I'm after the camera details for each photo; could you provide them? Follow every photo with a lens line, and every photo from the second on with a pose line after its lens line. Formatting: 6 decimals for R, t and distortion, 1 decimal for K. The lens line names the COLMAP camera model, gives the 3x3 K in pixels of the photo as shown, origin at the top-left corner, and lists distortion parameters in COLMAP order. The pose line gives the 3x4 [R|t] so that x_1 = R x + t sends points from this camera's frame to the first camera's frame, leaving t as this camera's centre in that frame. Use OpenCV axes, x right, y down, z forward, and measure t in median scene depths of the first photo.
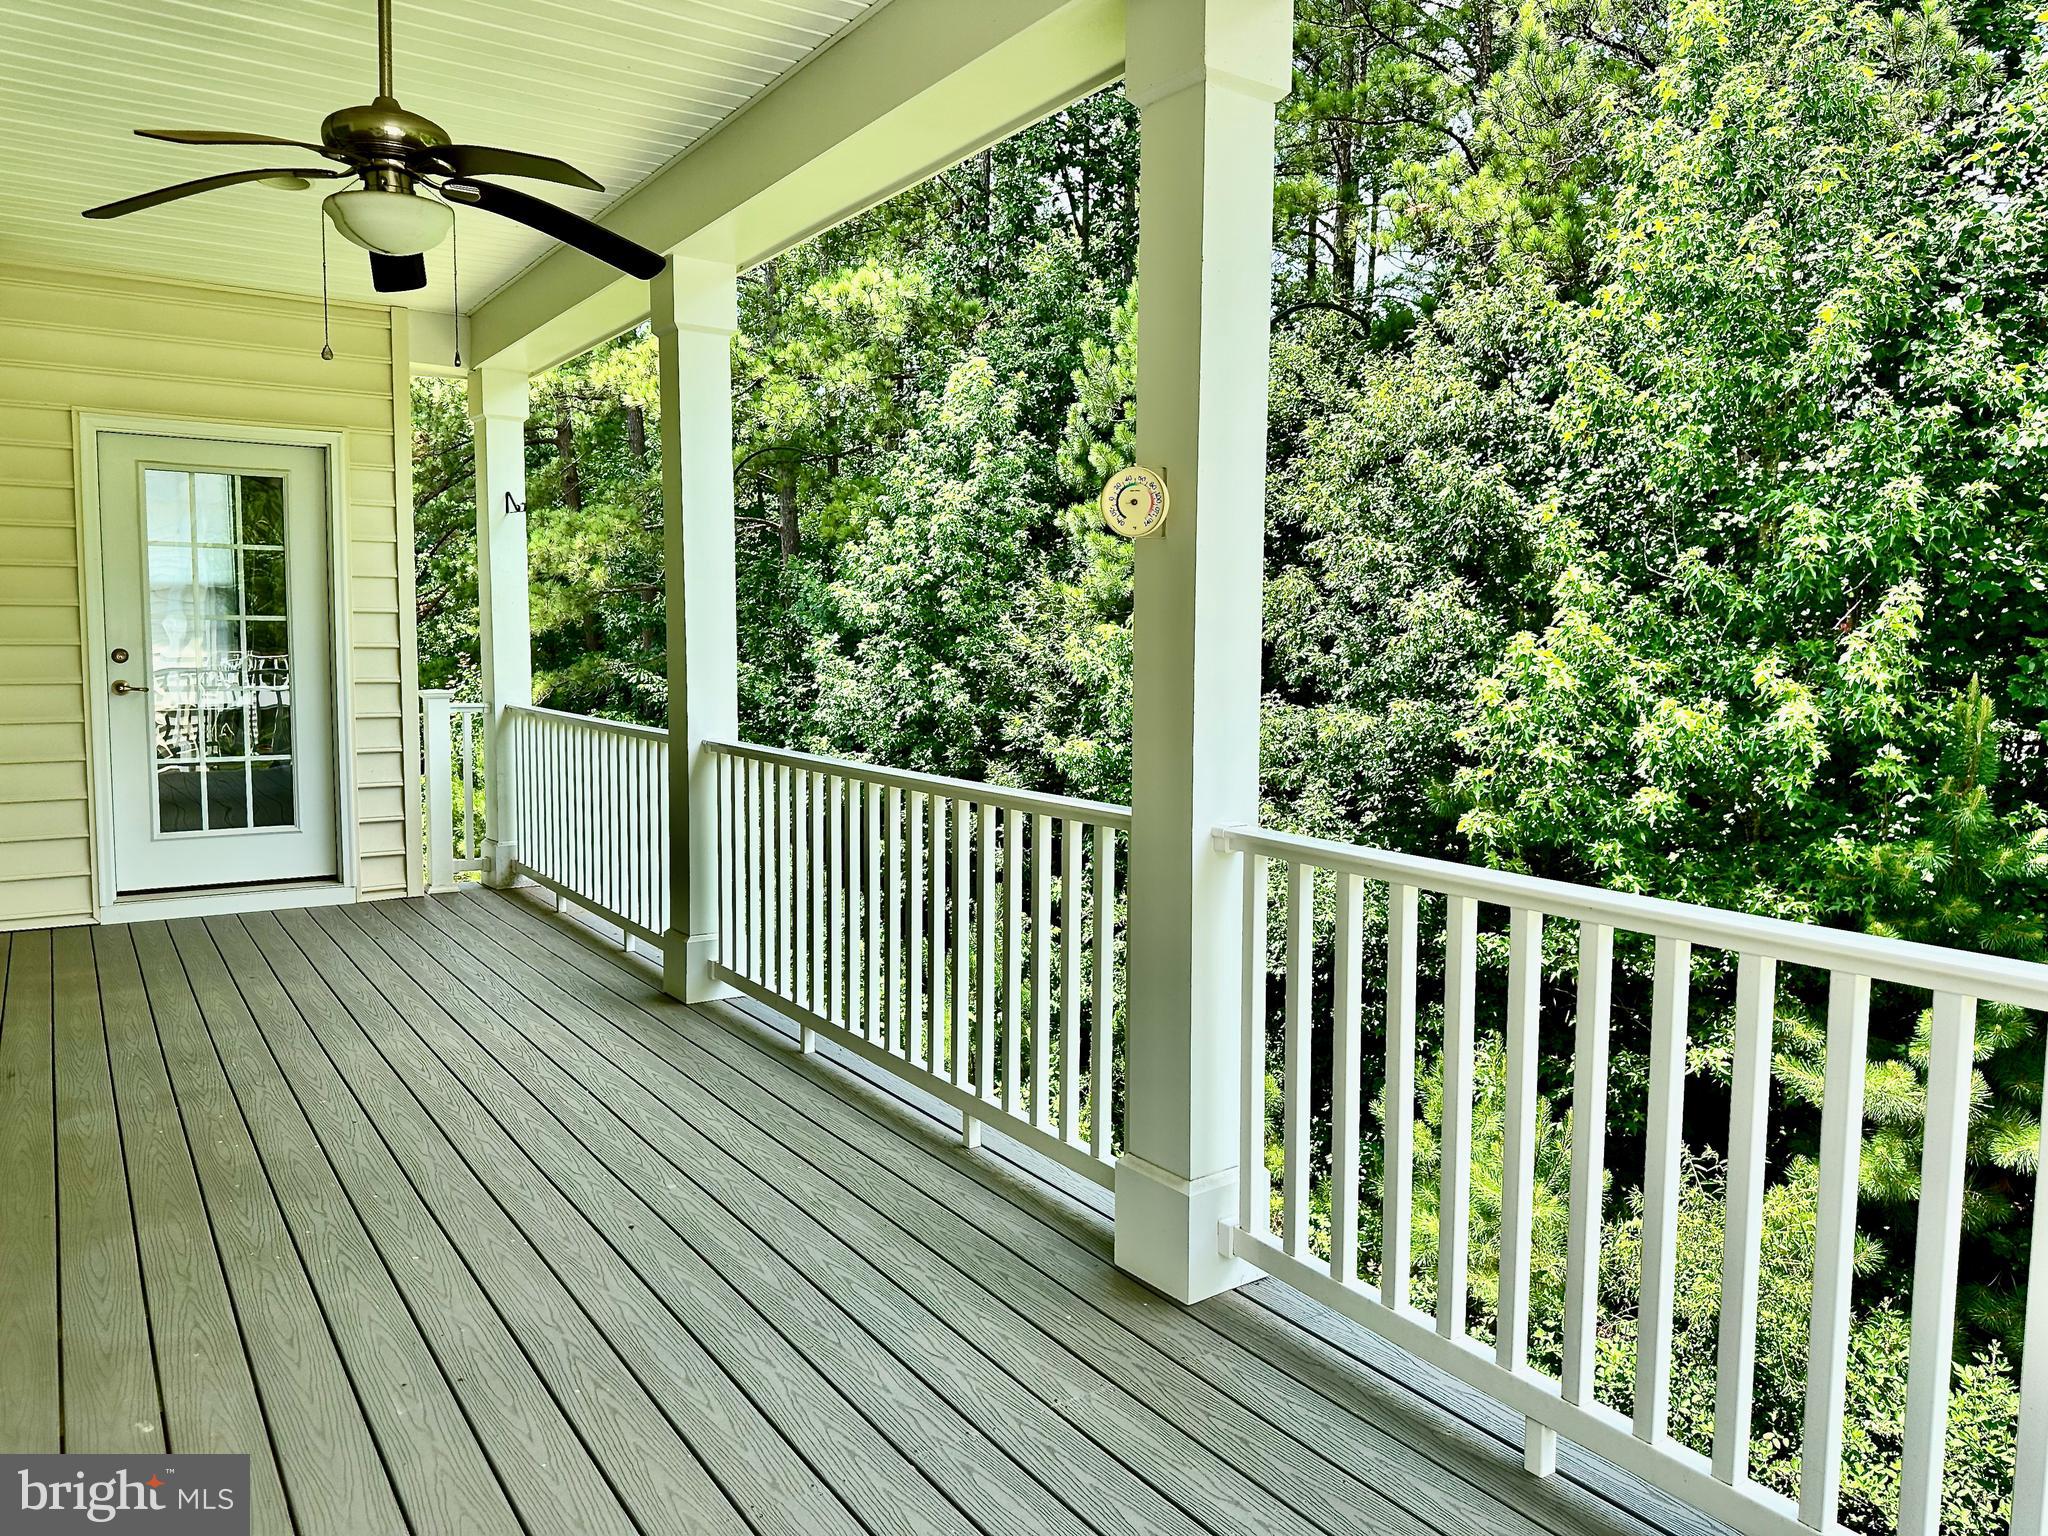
lens RADIAL K [[1429.2, 0, 1013.7], [0, 1429.2, 761.8], [0, 0, 1]] dist [0.008569, -0.002180]
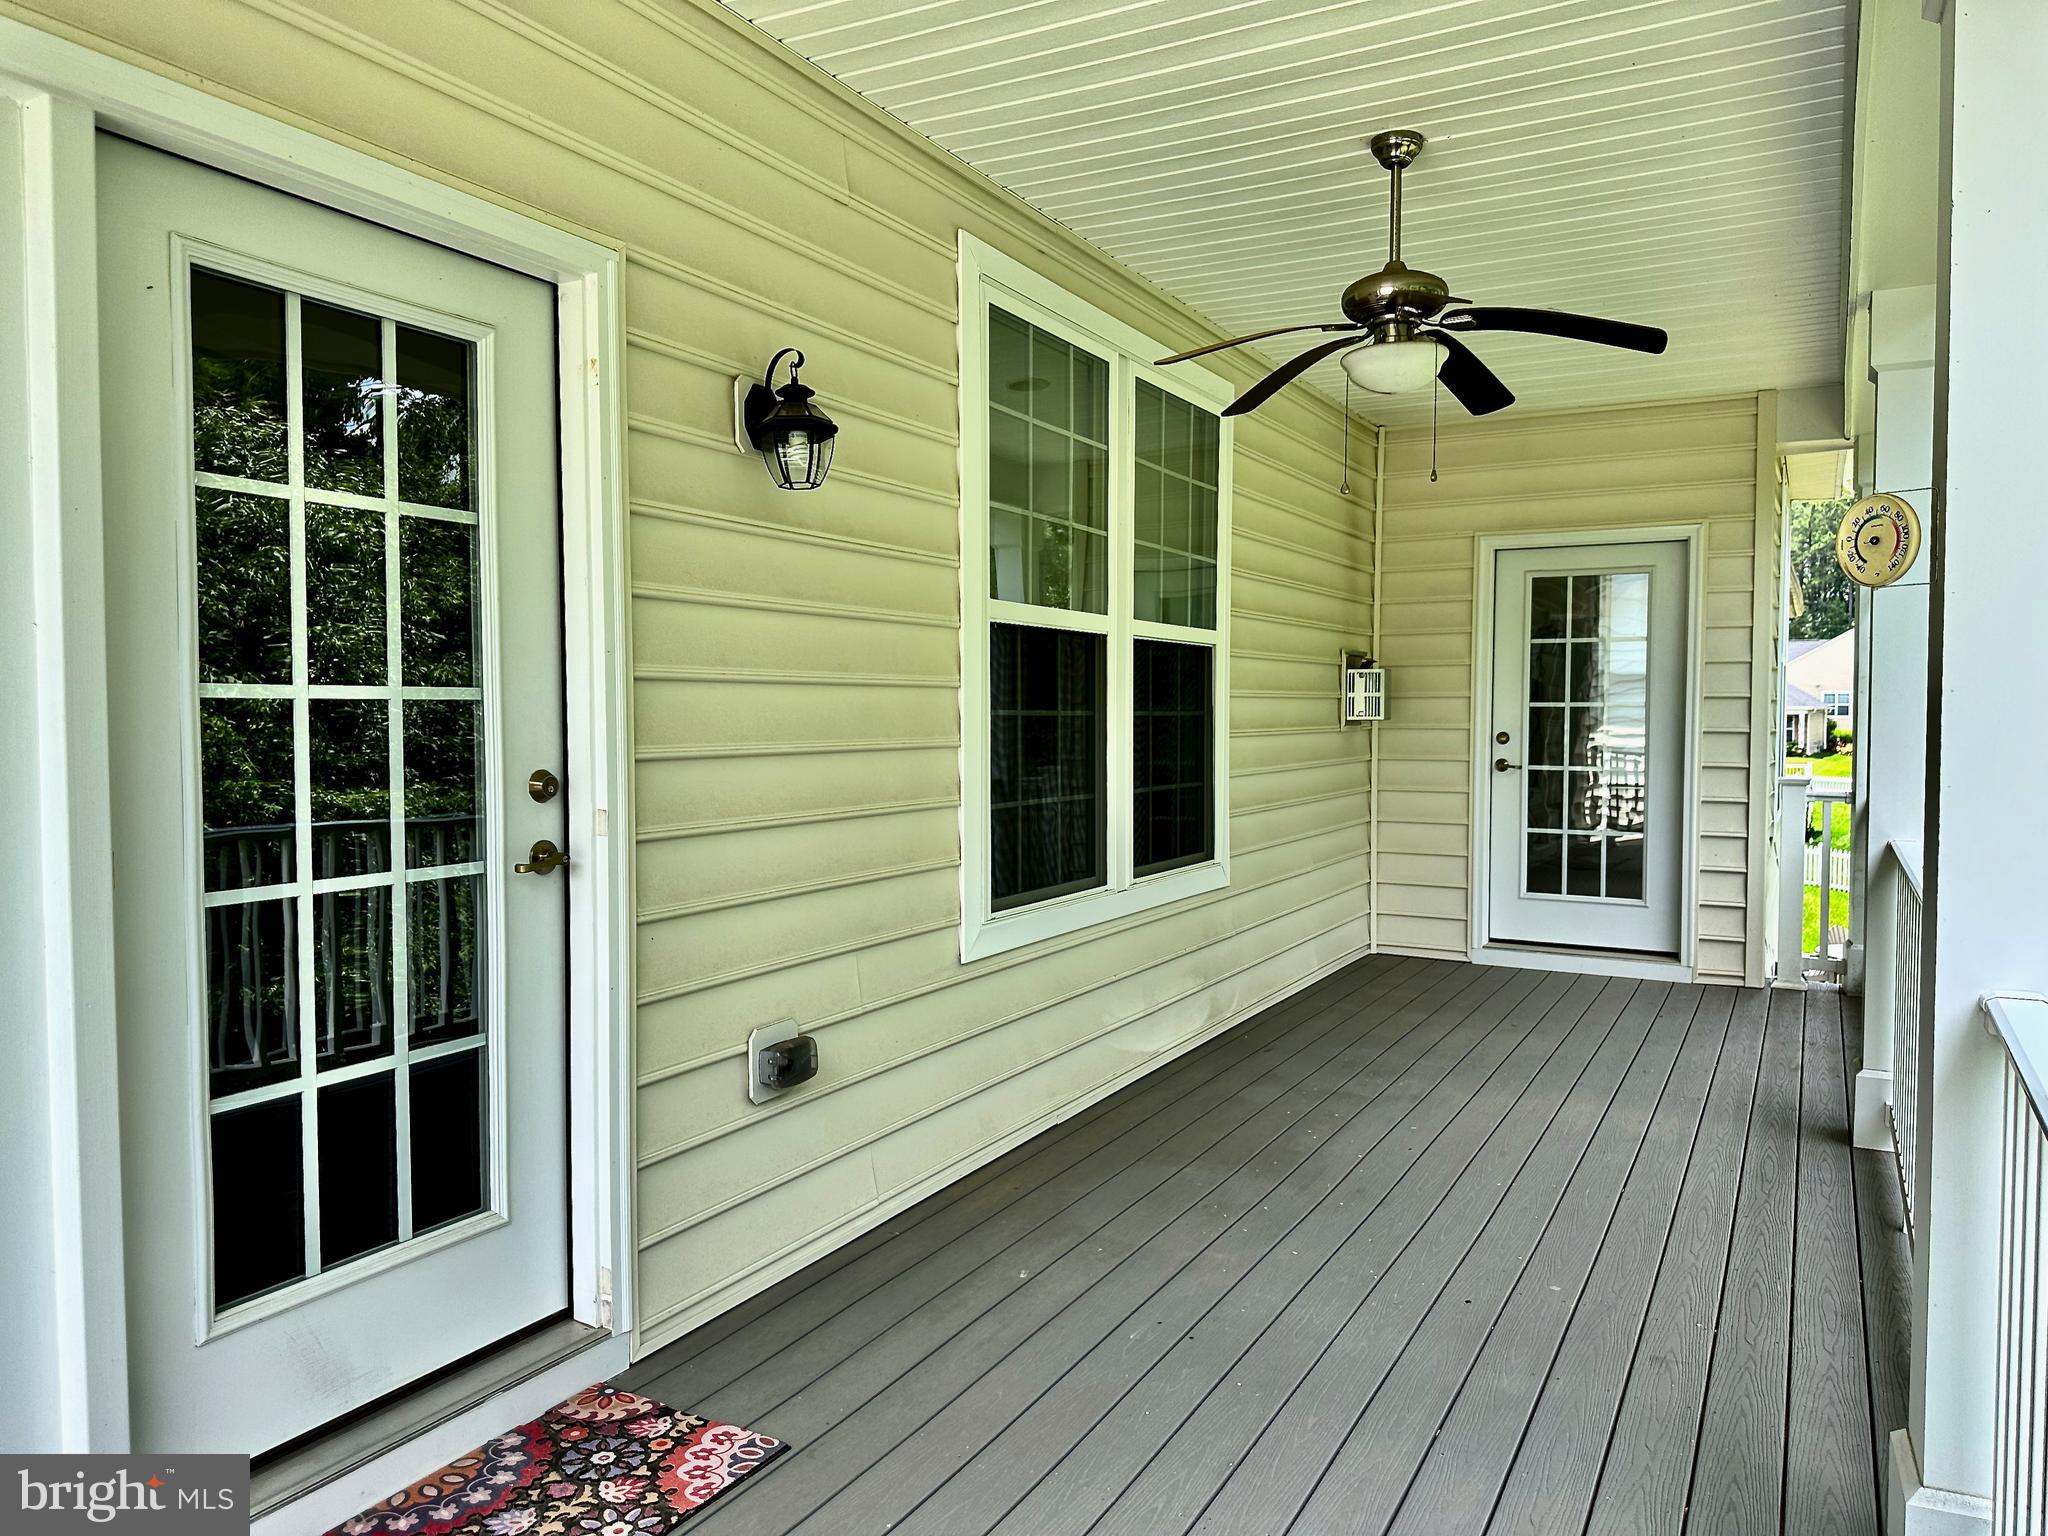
lens RADIAL K [[1429.2, 0, 1010.8], [0, 1429.2, 767.7], [0, 0, 1]] dist [0.008569, -0.002180]
pose [[0.448572, 0.028514, -0.893292, 0.245666], [-0.077954, 0.996930, -0.007323, -0.009514], [0.890341, 0.072921, 0.449418, 0.115885]]
